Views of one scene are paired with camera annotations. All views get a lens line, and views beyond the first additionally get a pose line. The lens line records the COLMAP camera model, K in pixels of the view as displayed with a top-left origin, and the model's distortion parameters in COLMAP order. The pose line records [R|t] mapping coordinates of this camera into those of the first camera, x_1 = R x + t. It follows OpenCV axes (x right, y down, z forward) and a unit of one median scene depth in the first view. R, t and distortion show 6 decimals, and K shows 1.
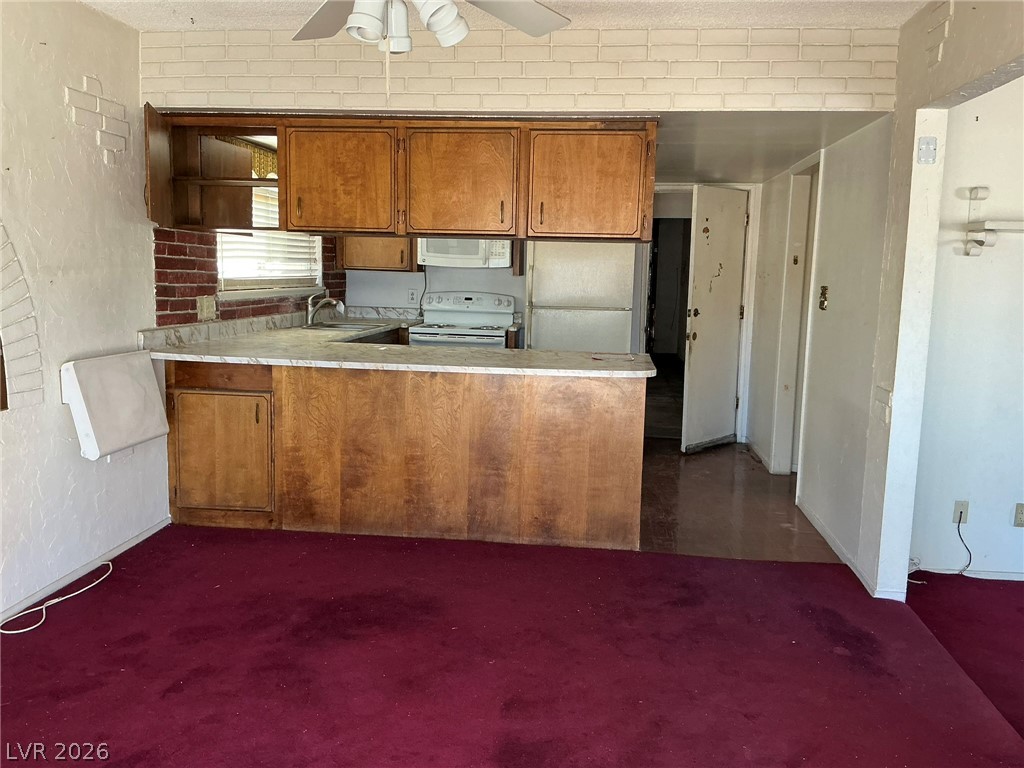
lens RADIAL K [[857.7, 0, 512.0], [0, 857.7, 384.0], [0, 0, 1]] dist [0.010585, -0.059779]
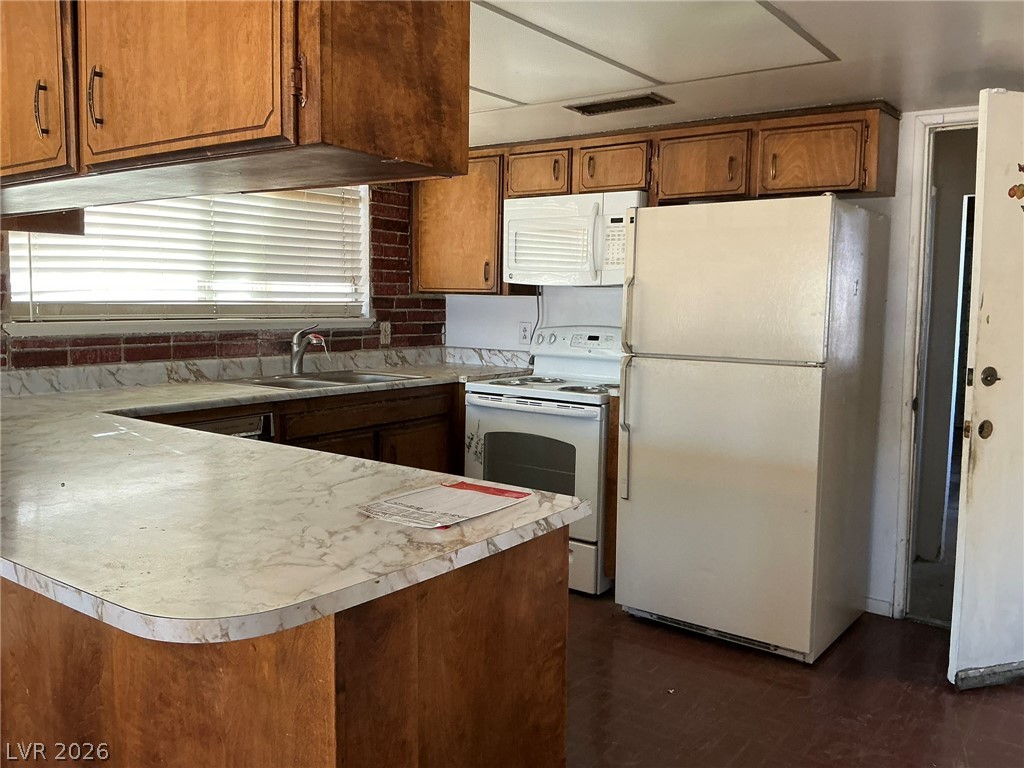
lens RADIAL K [[844.0, 0, 509.2], [0, 844.0, 379.1], [0, 0, 1]] dist [0.146280, -0.318161]
pose [[0.862098, 0.037220, -0.505373, 0.223322], [-0.060333, 0.997744, -0.029437, -0.053591], [0.503137, 0.055869, 0.862399, 0.495296]]
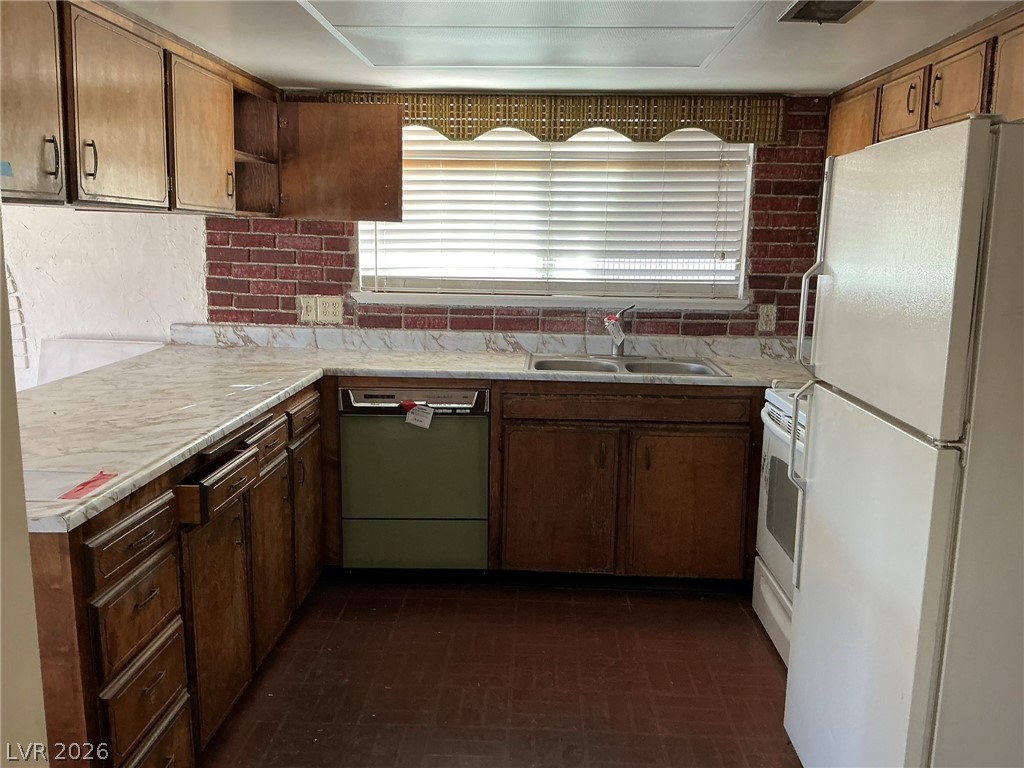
lens RADIAL K [[844.0, 0, 509.2], [0, 844.0, 379.1], [0, 0, 1]] dist [0.146280, -0.318161]
pose [[0.072882, 0.138219, -0.987716, 0.360840], [-0.147185, 0.980997, 0.126418, -0.113899], [0.986420, 0.136163, 0.091841, 0.824607]]
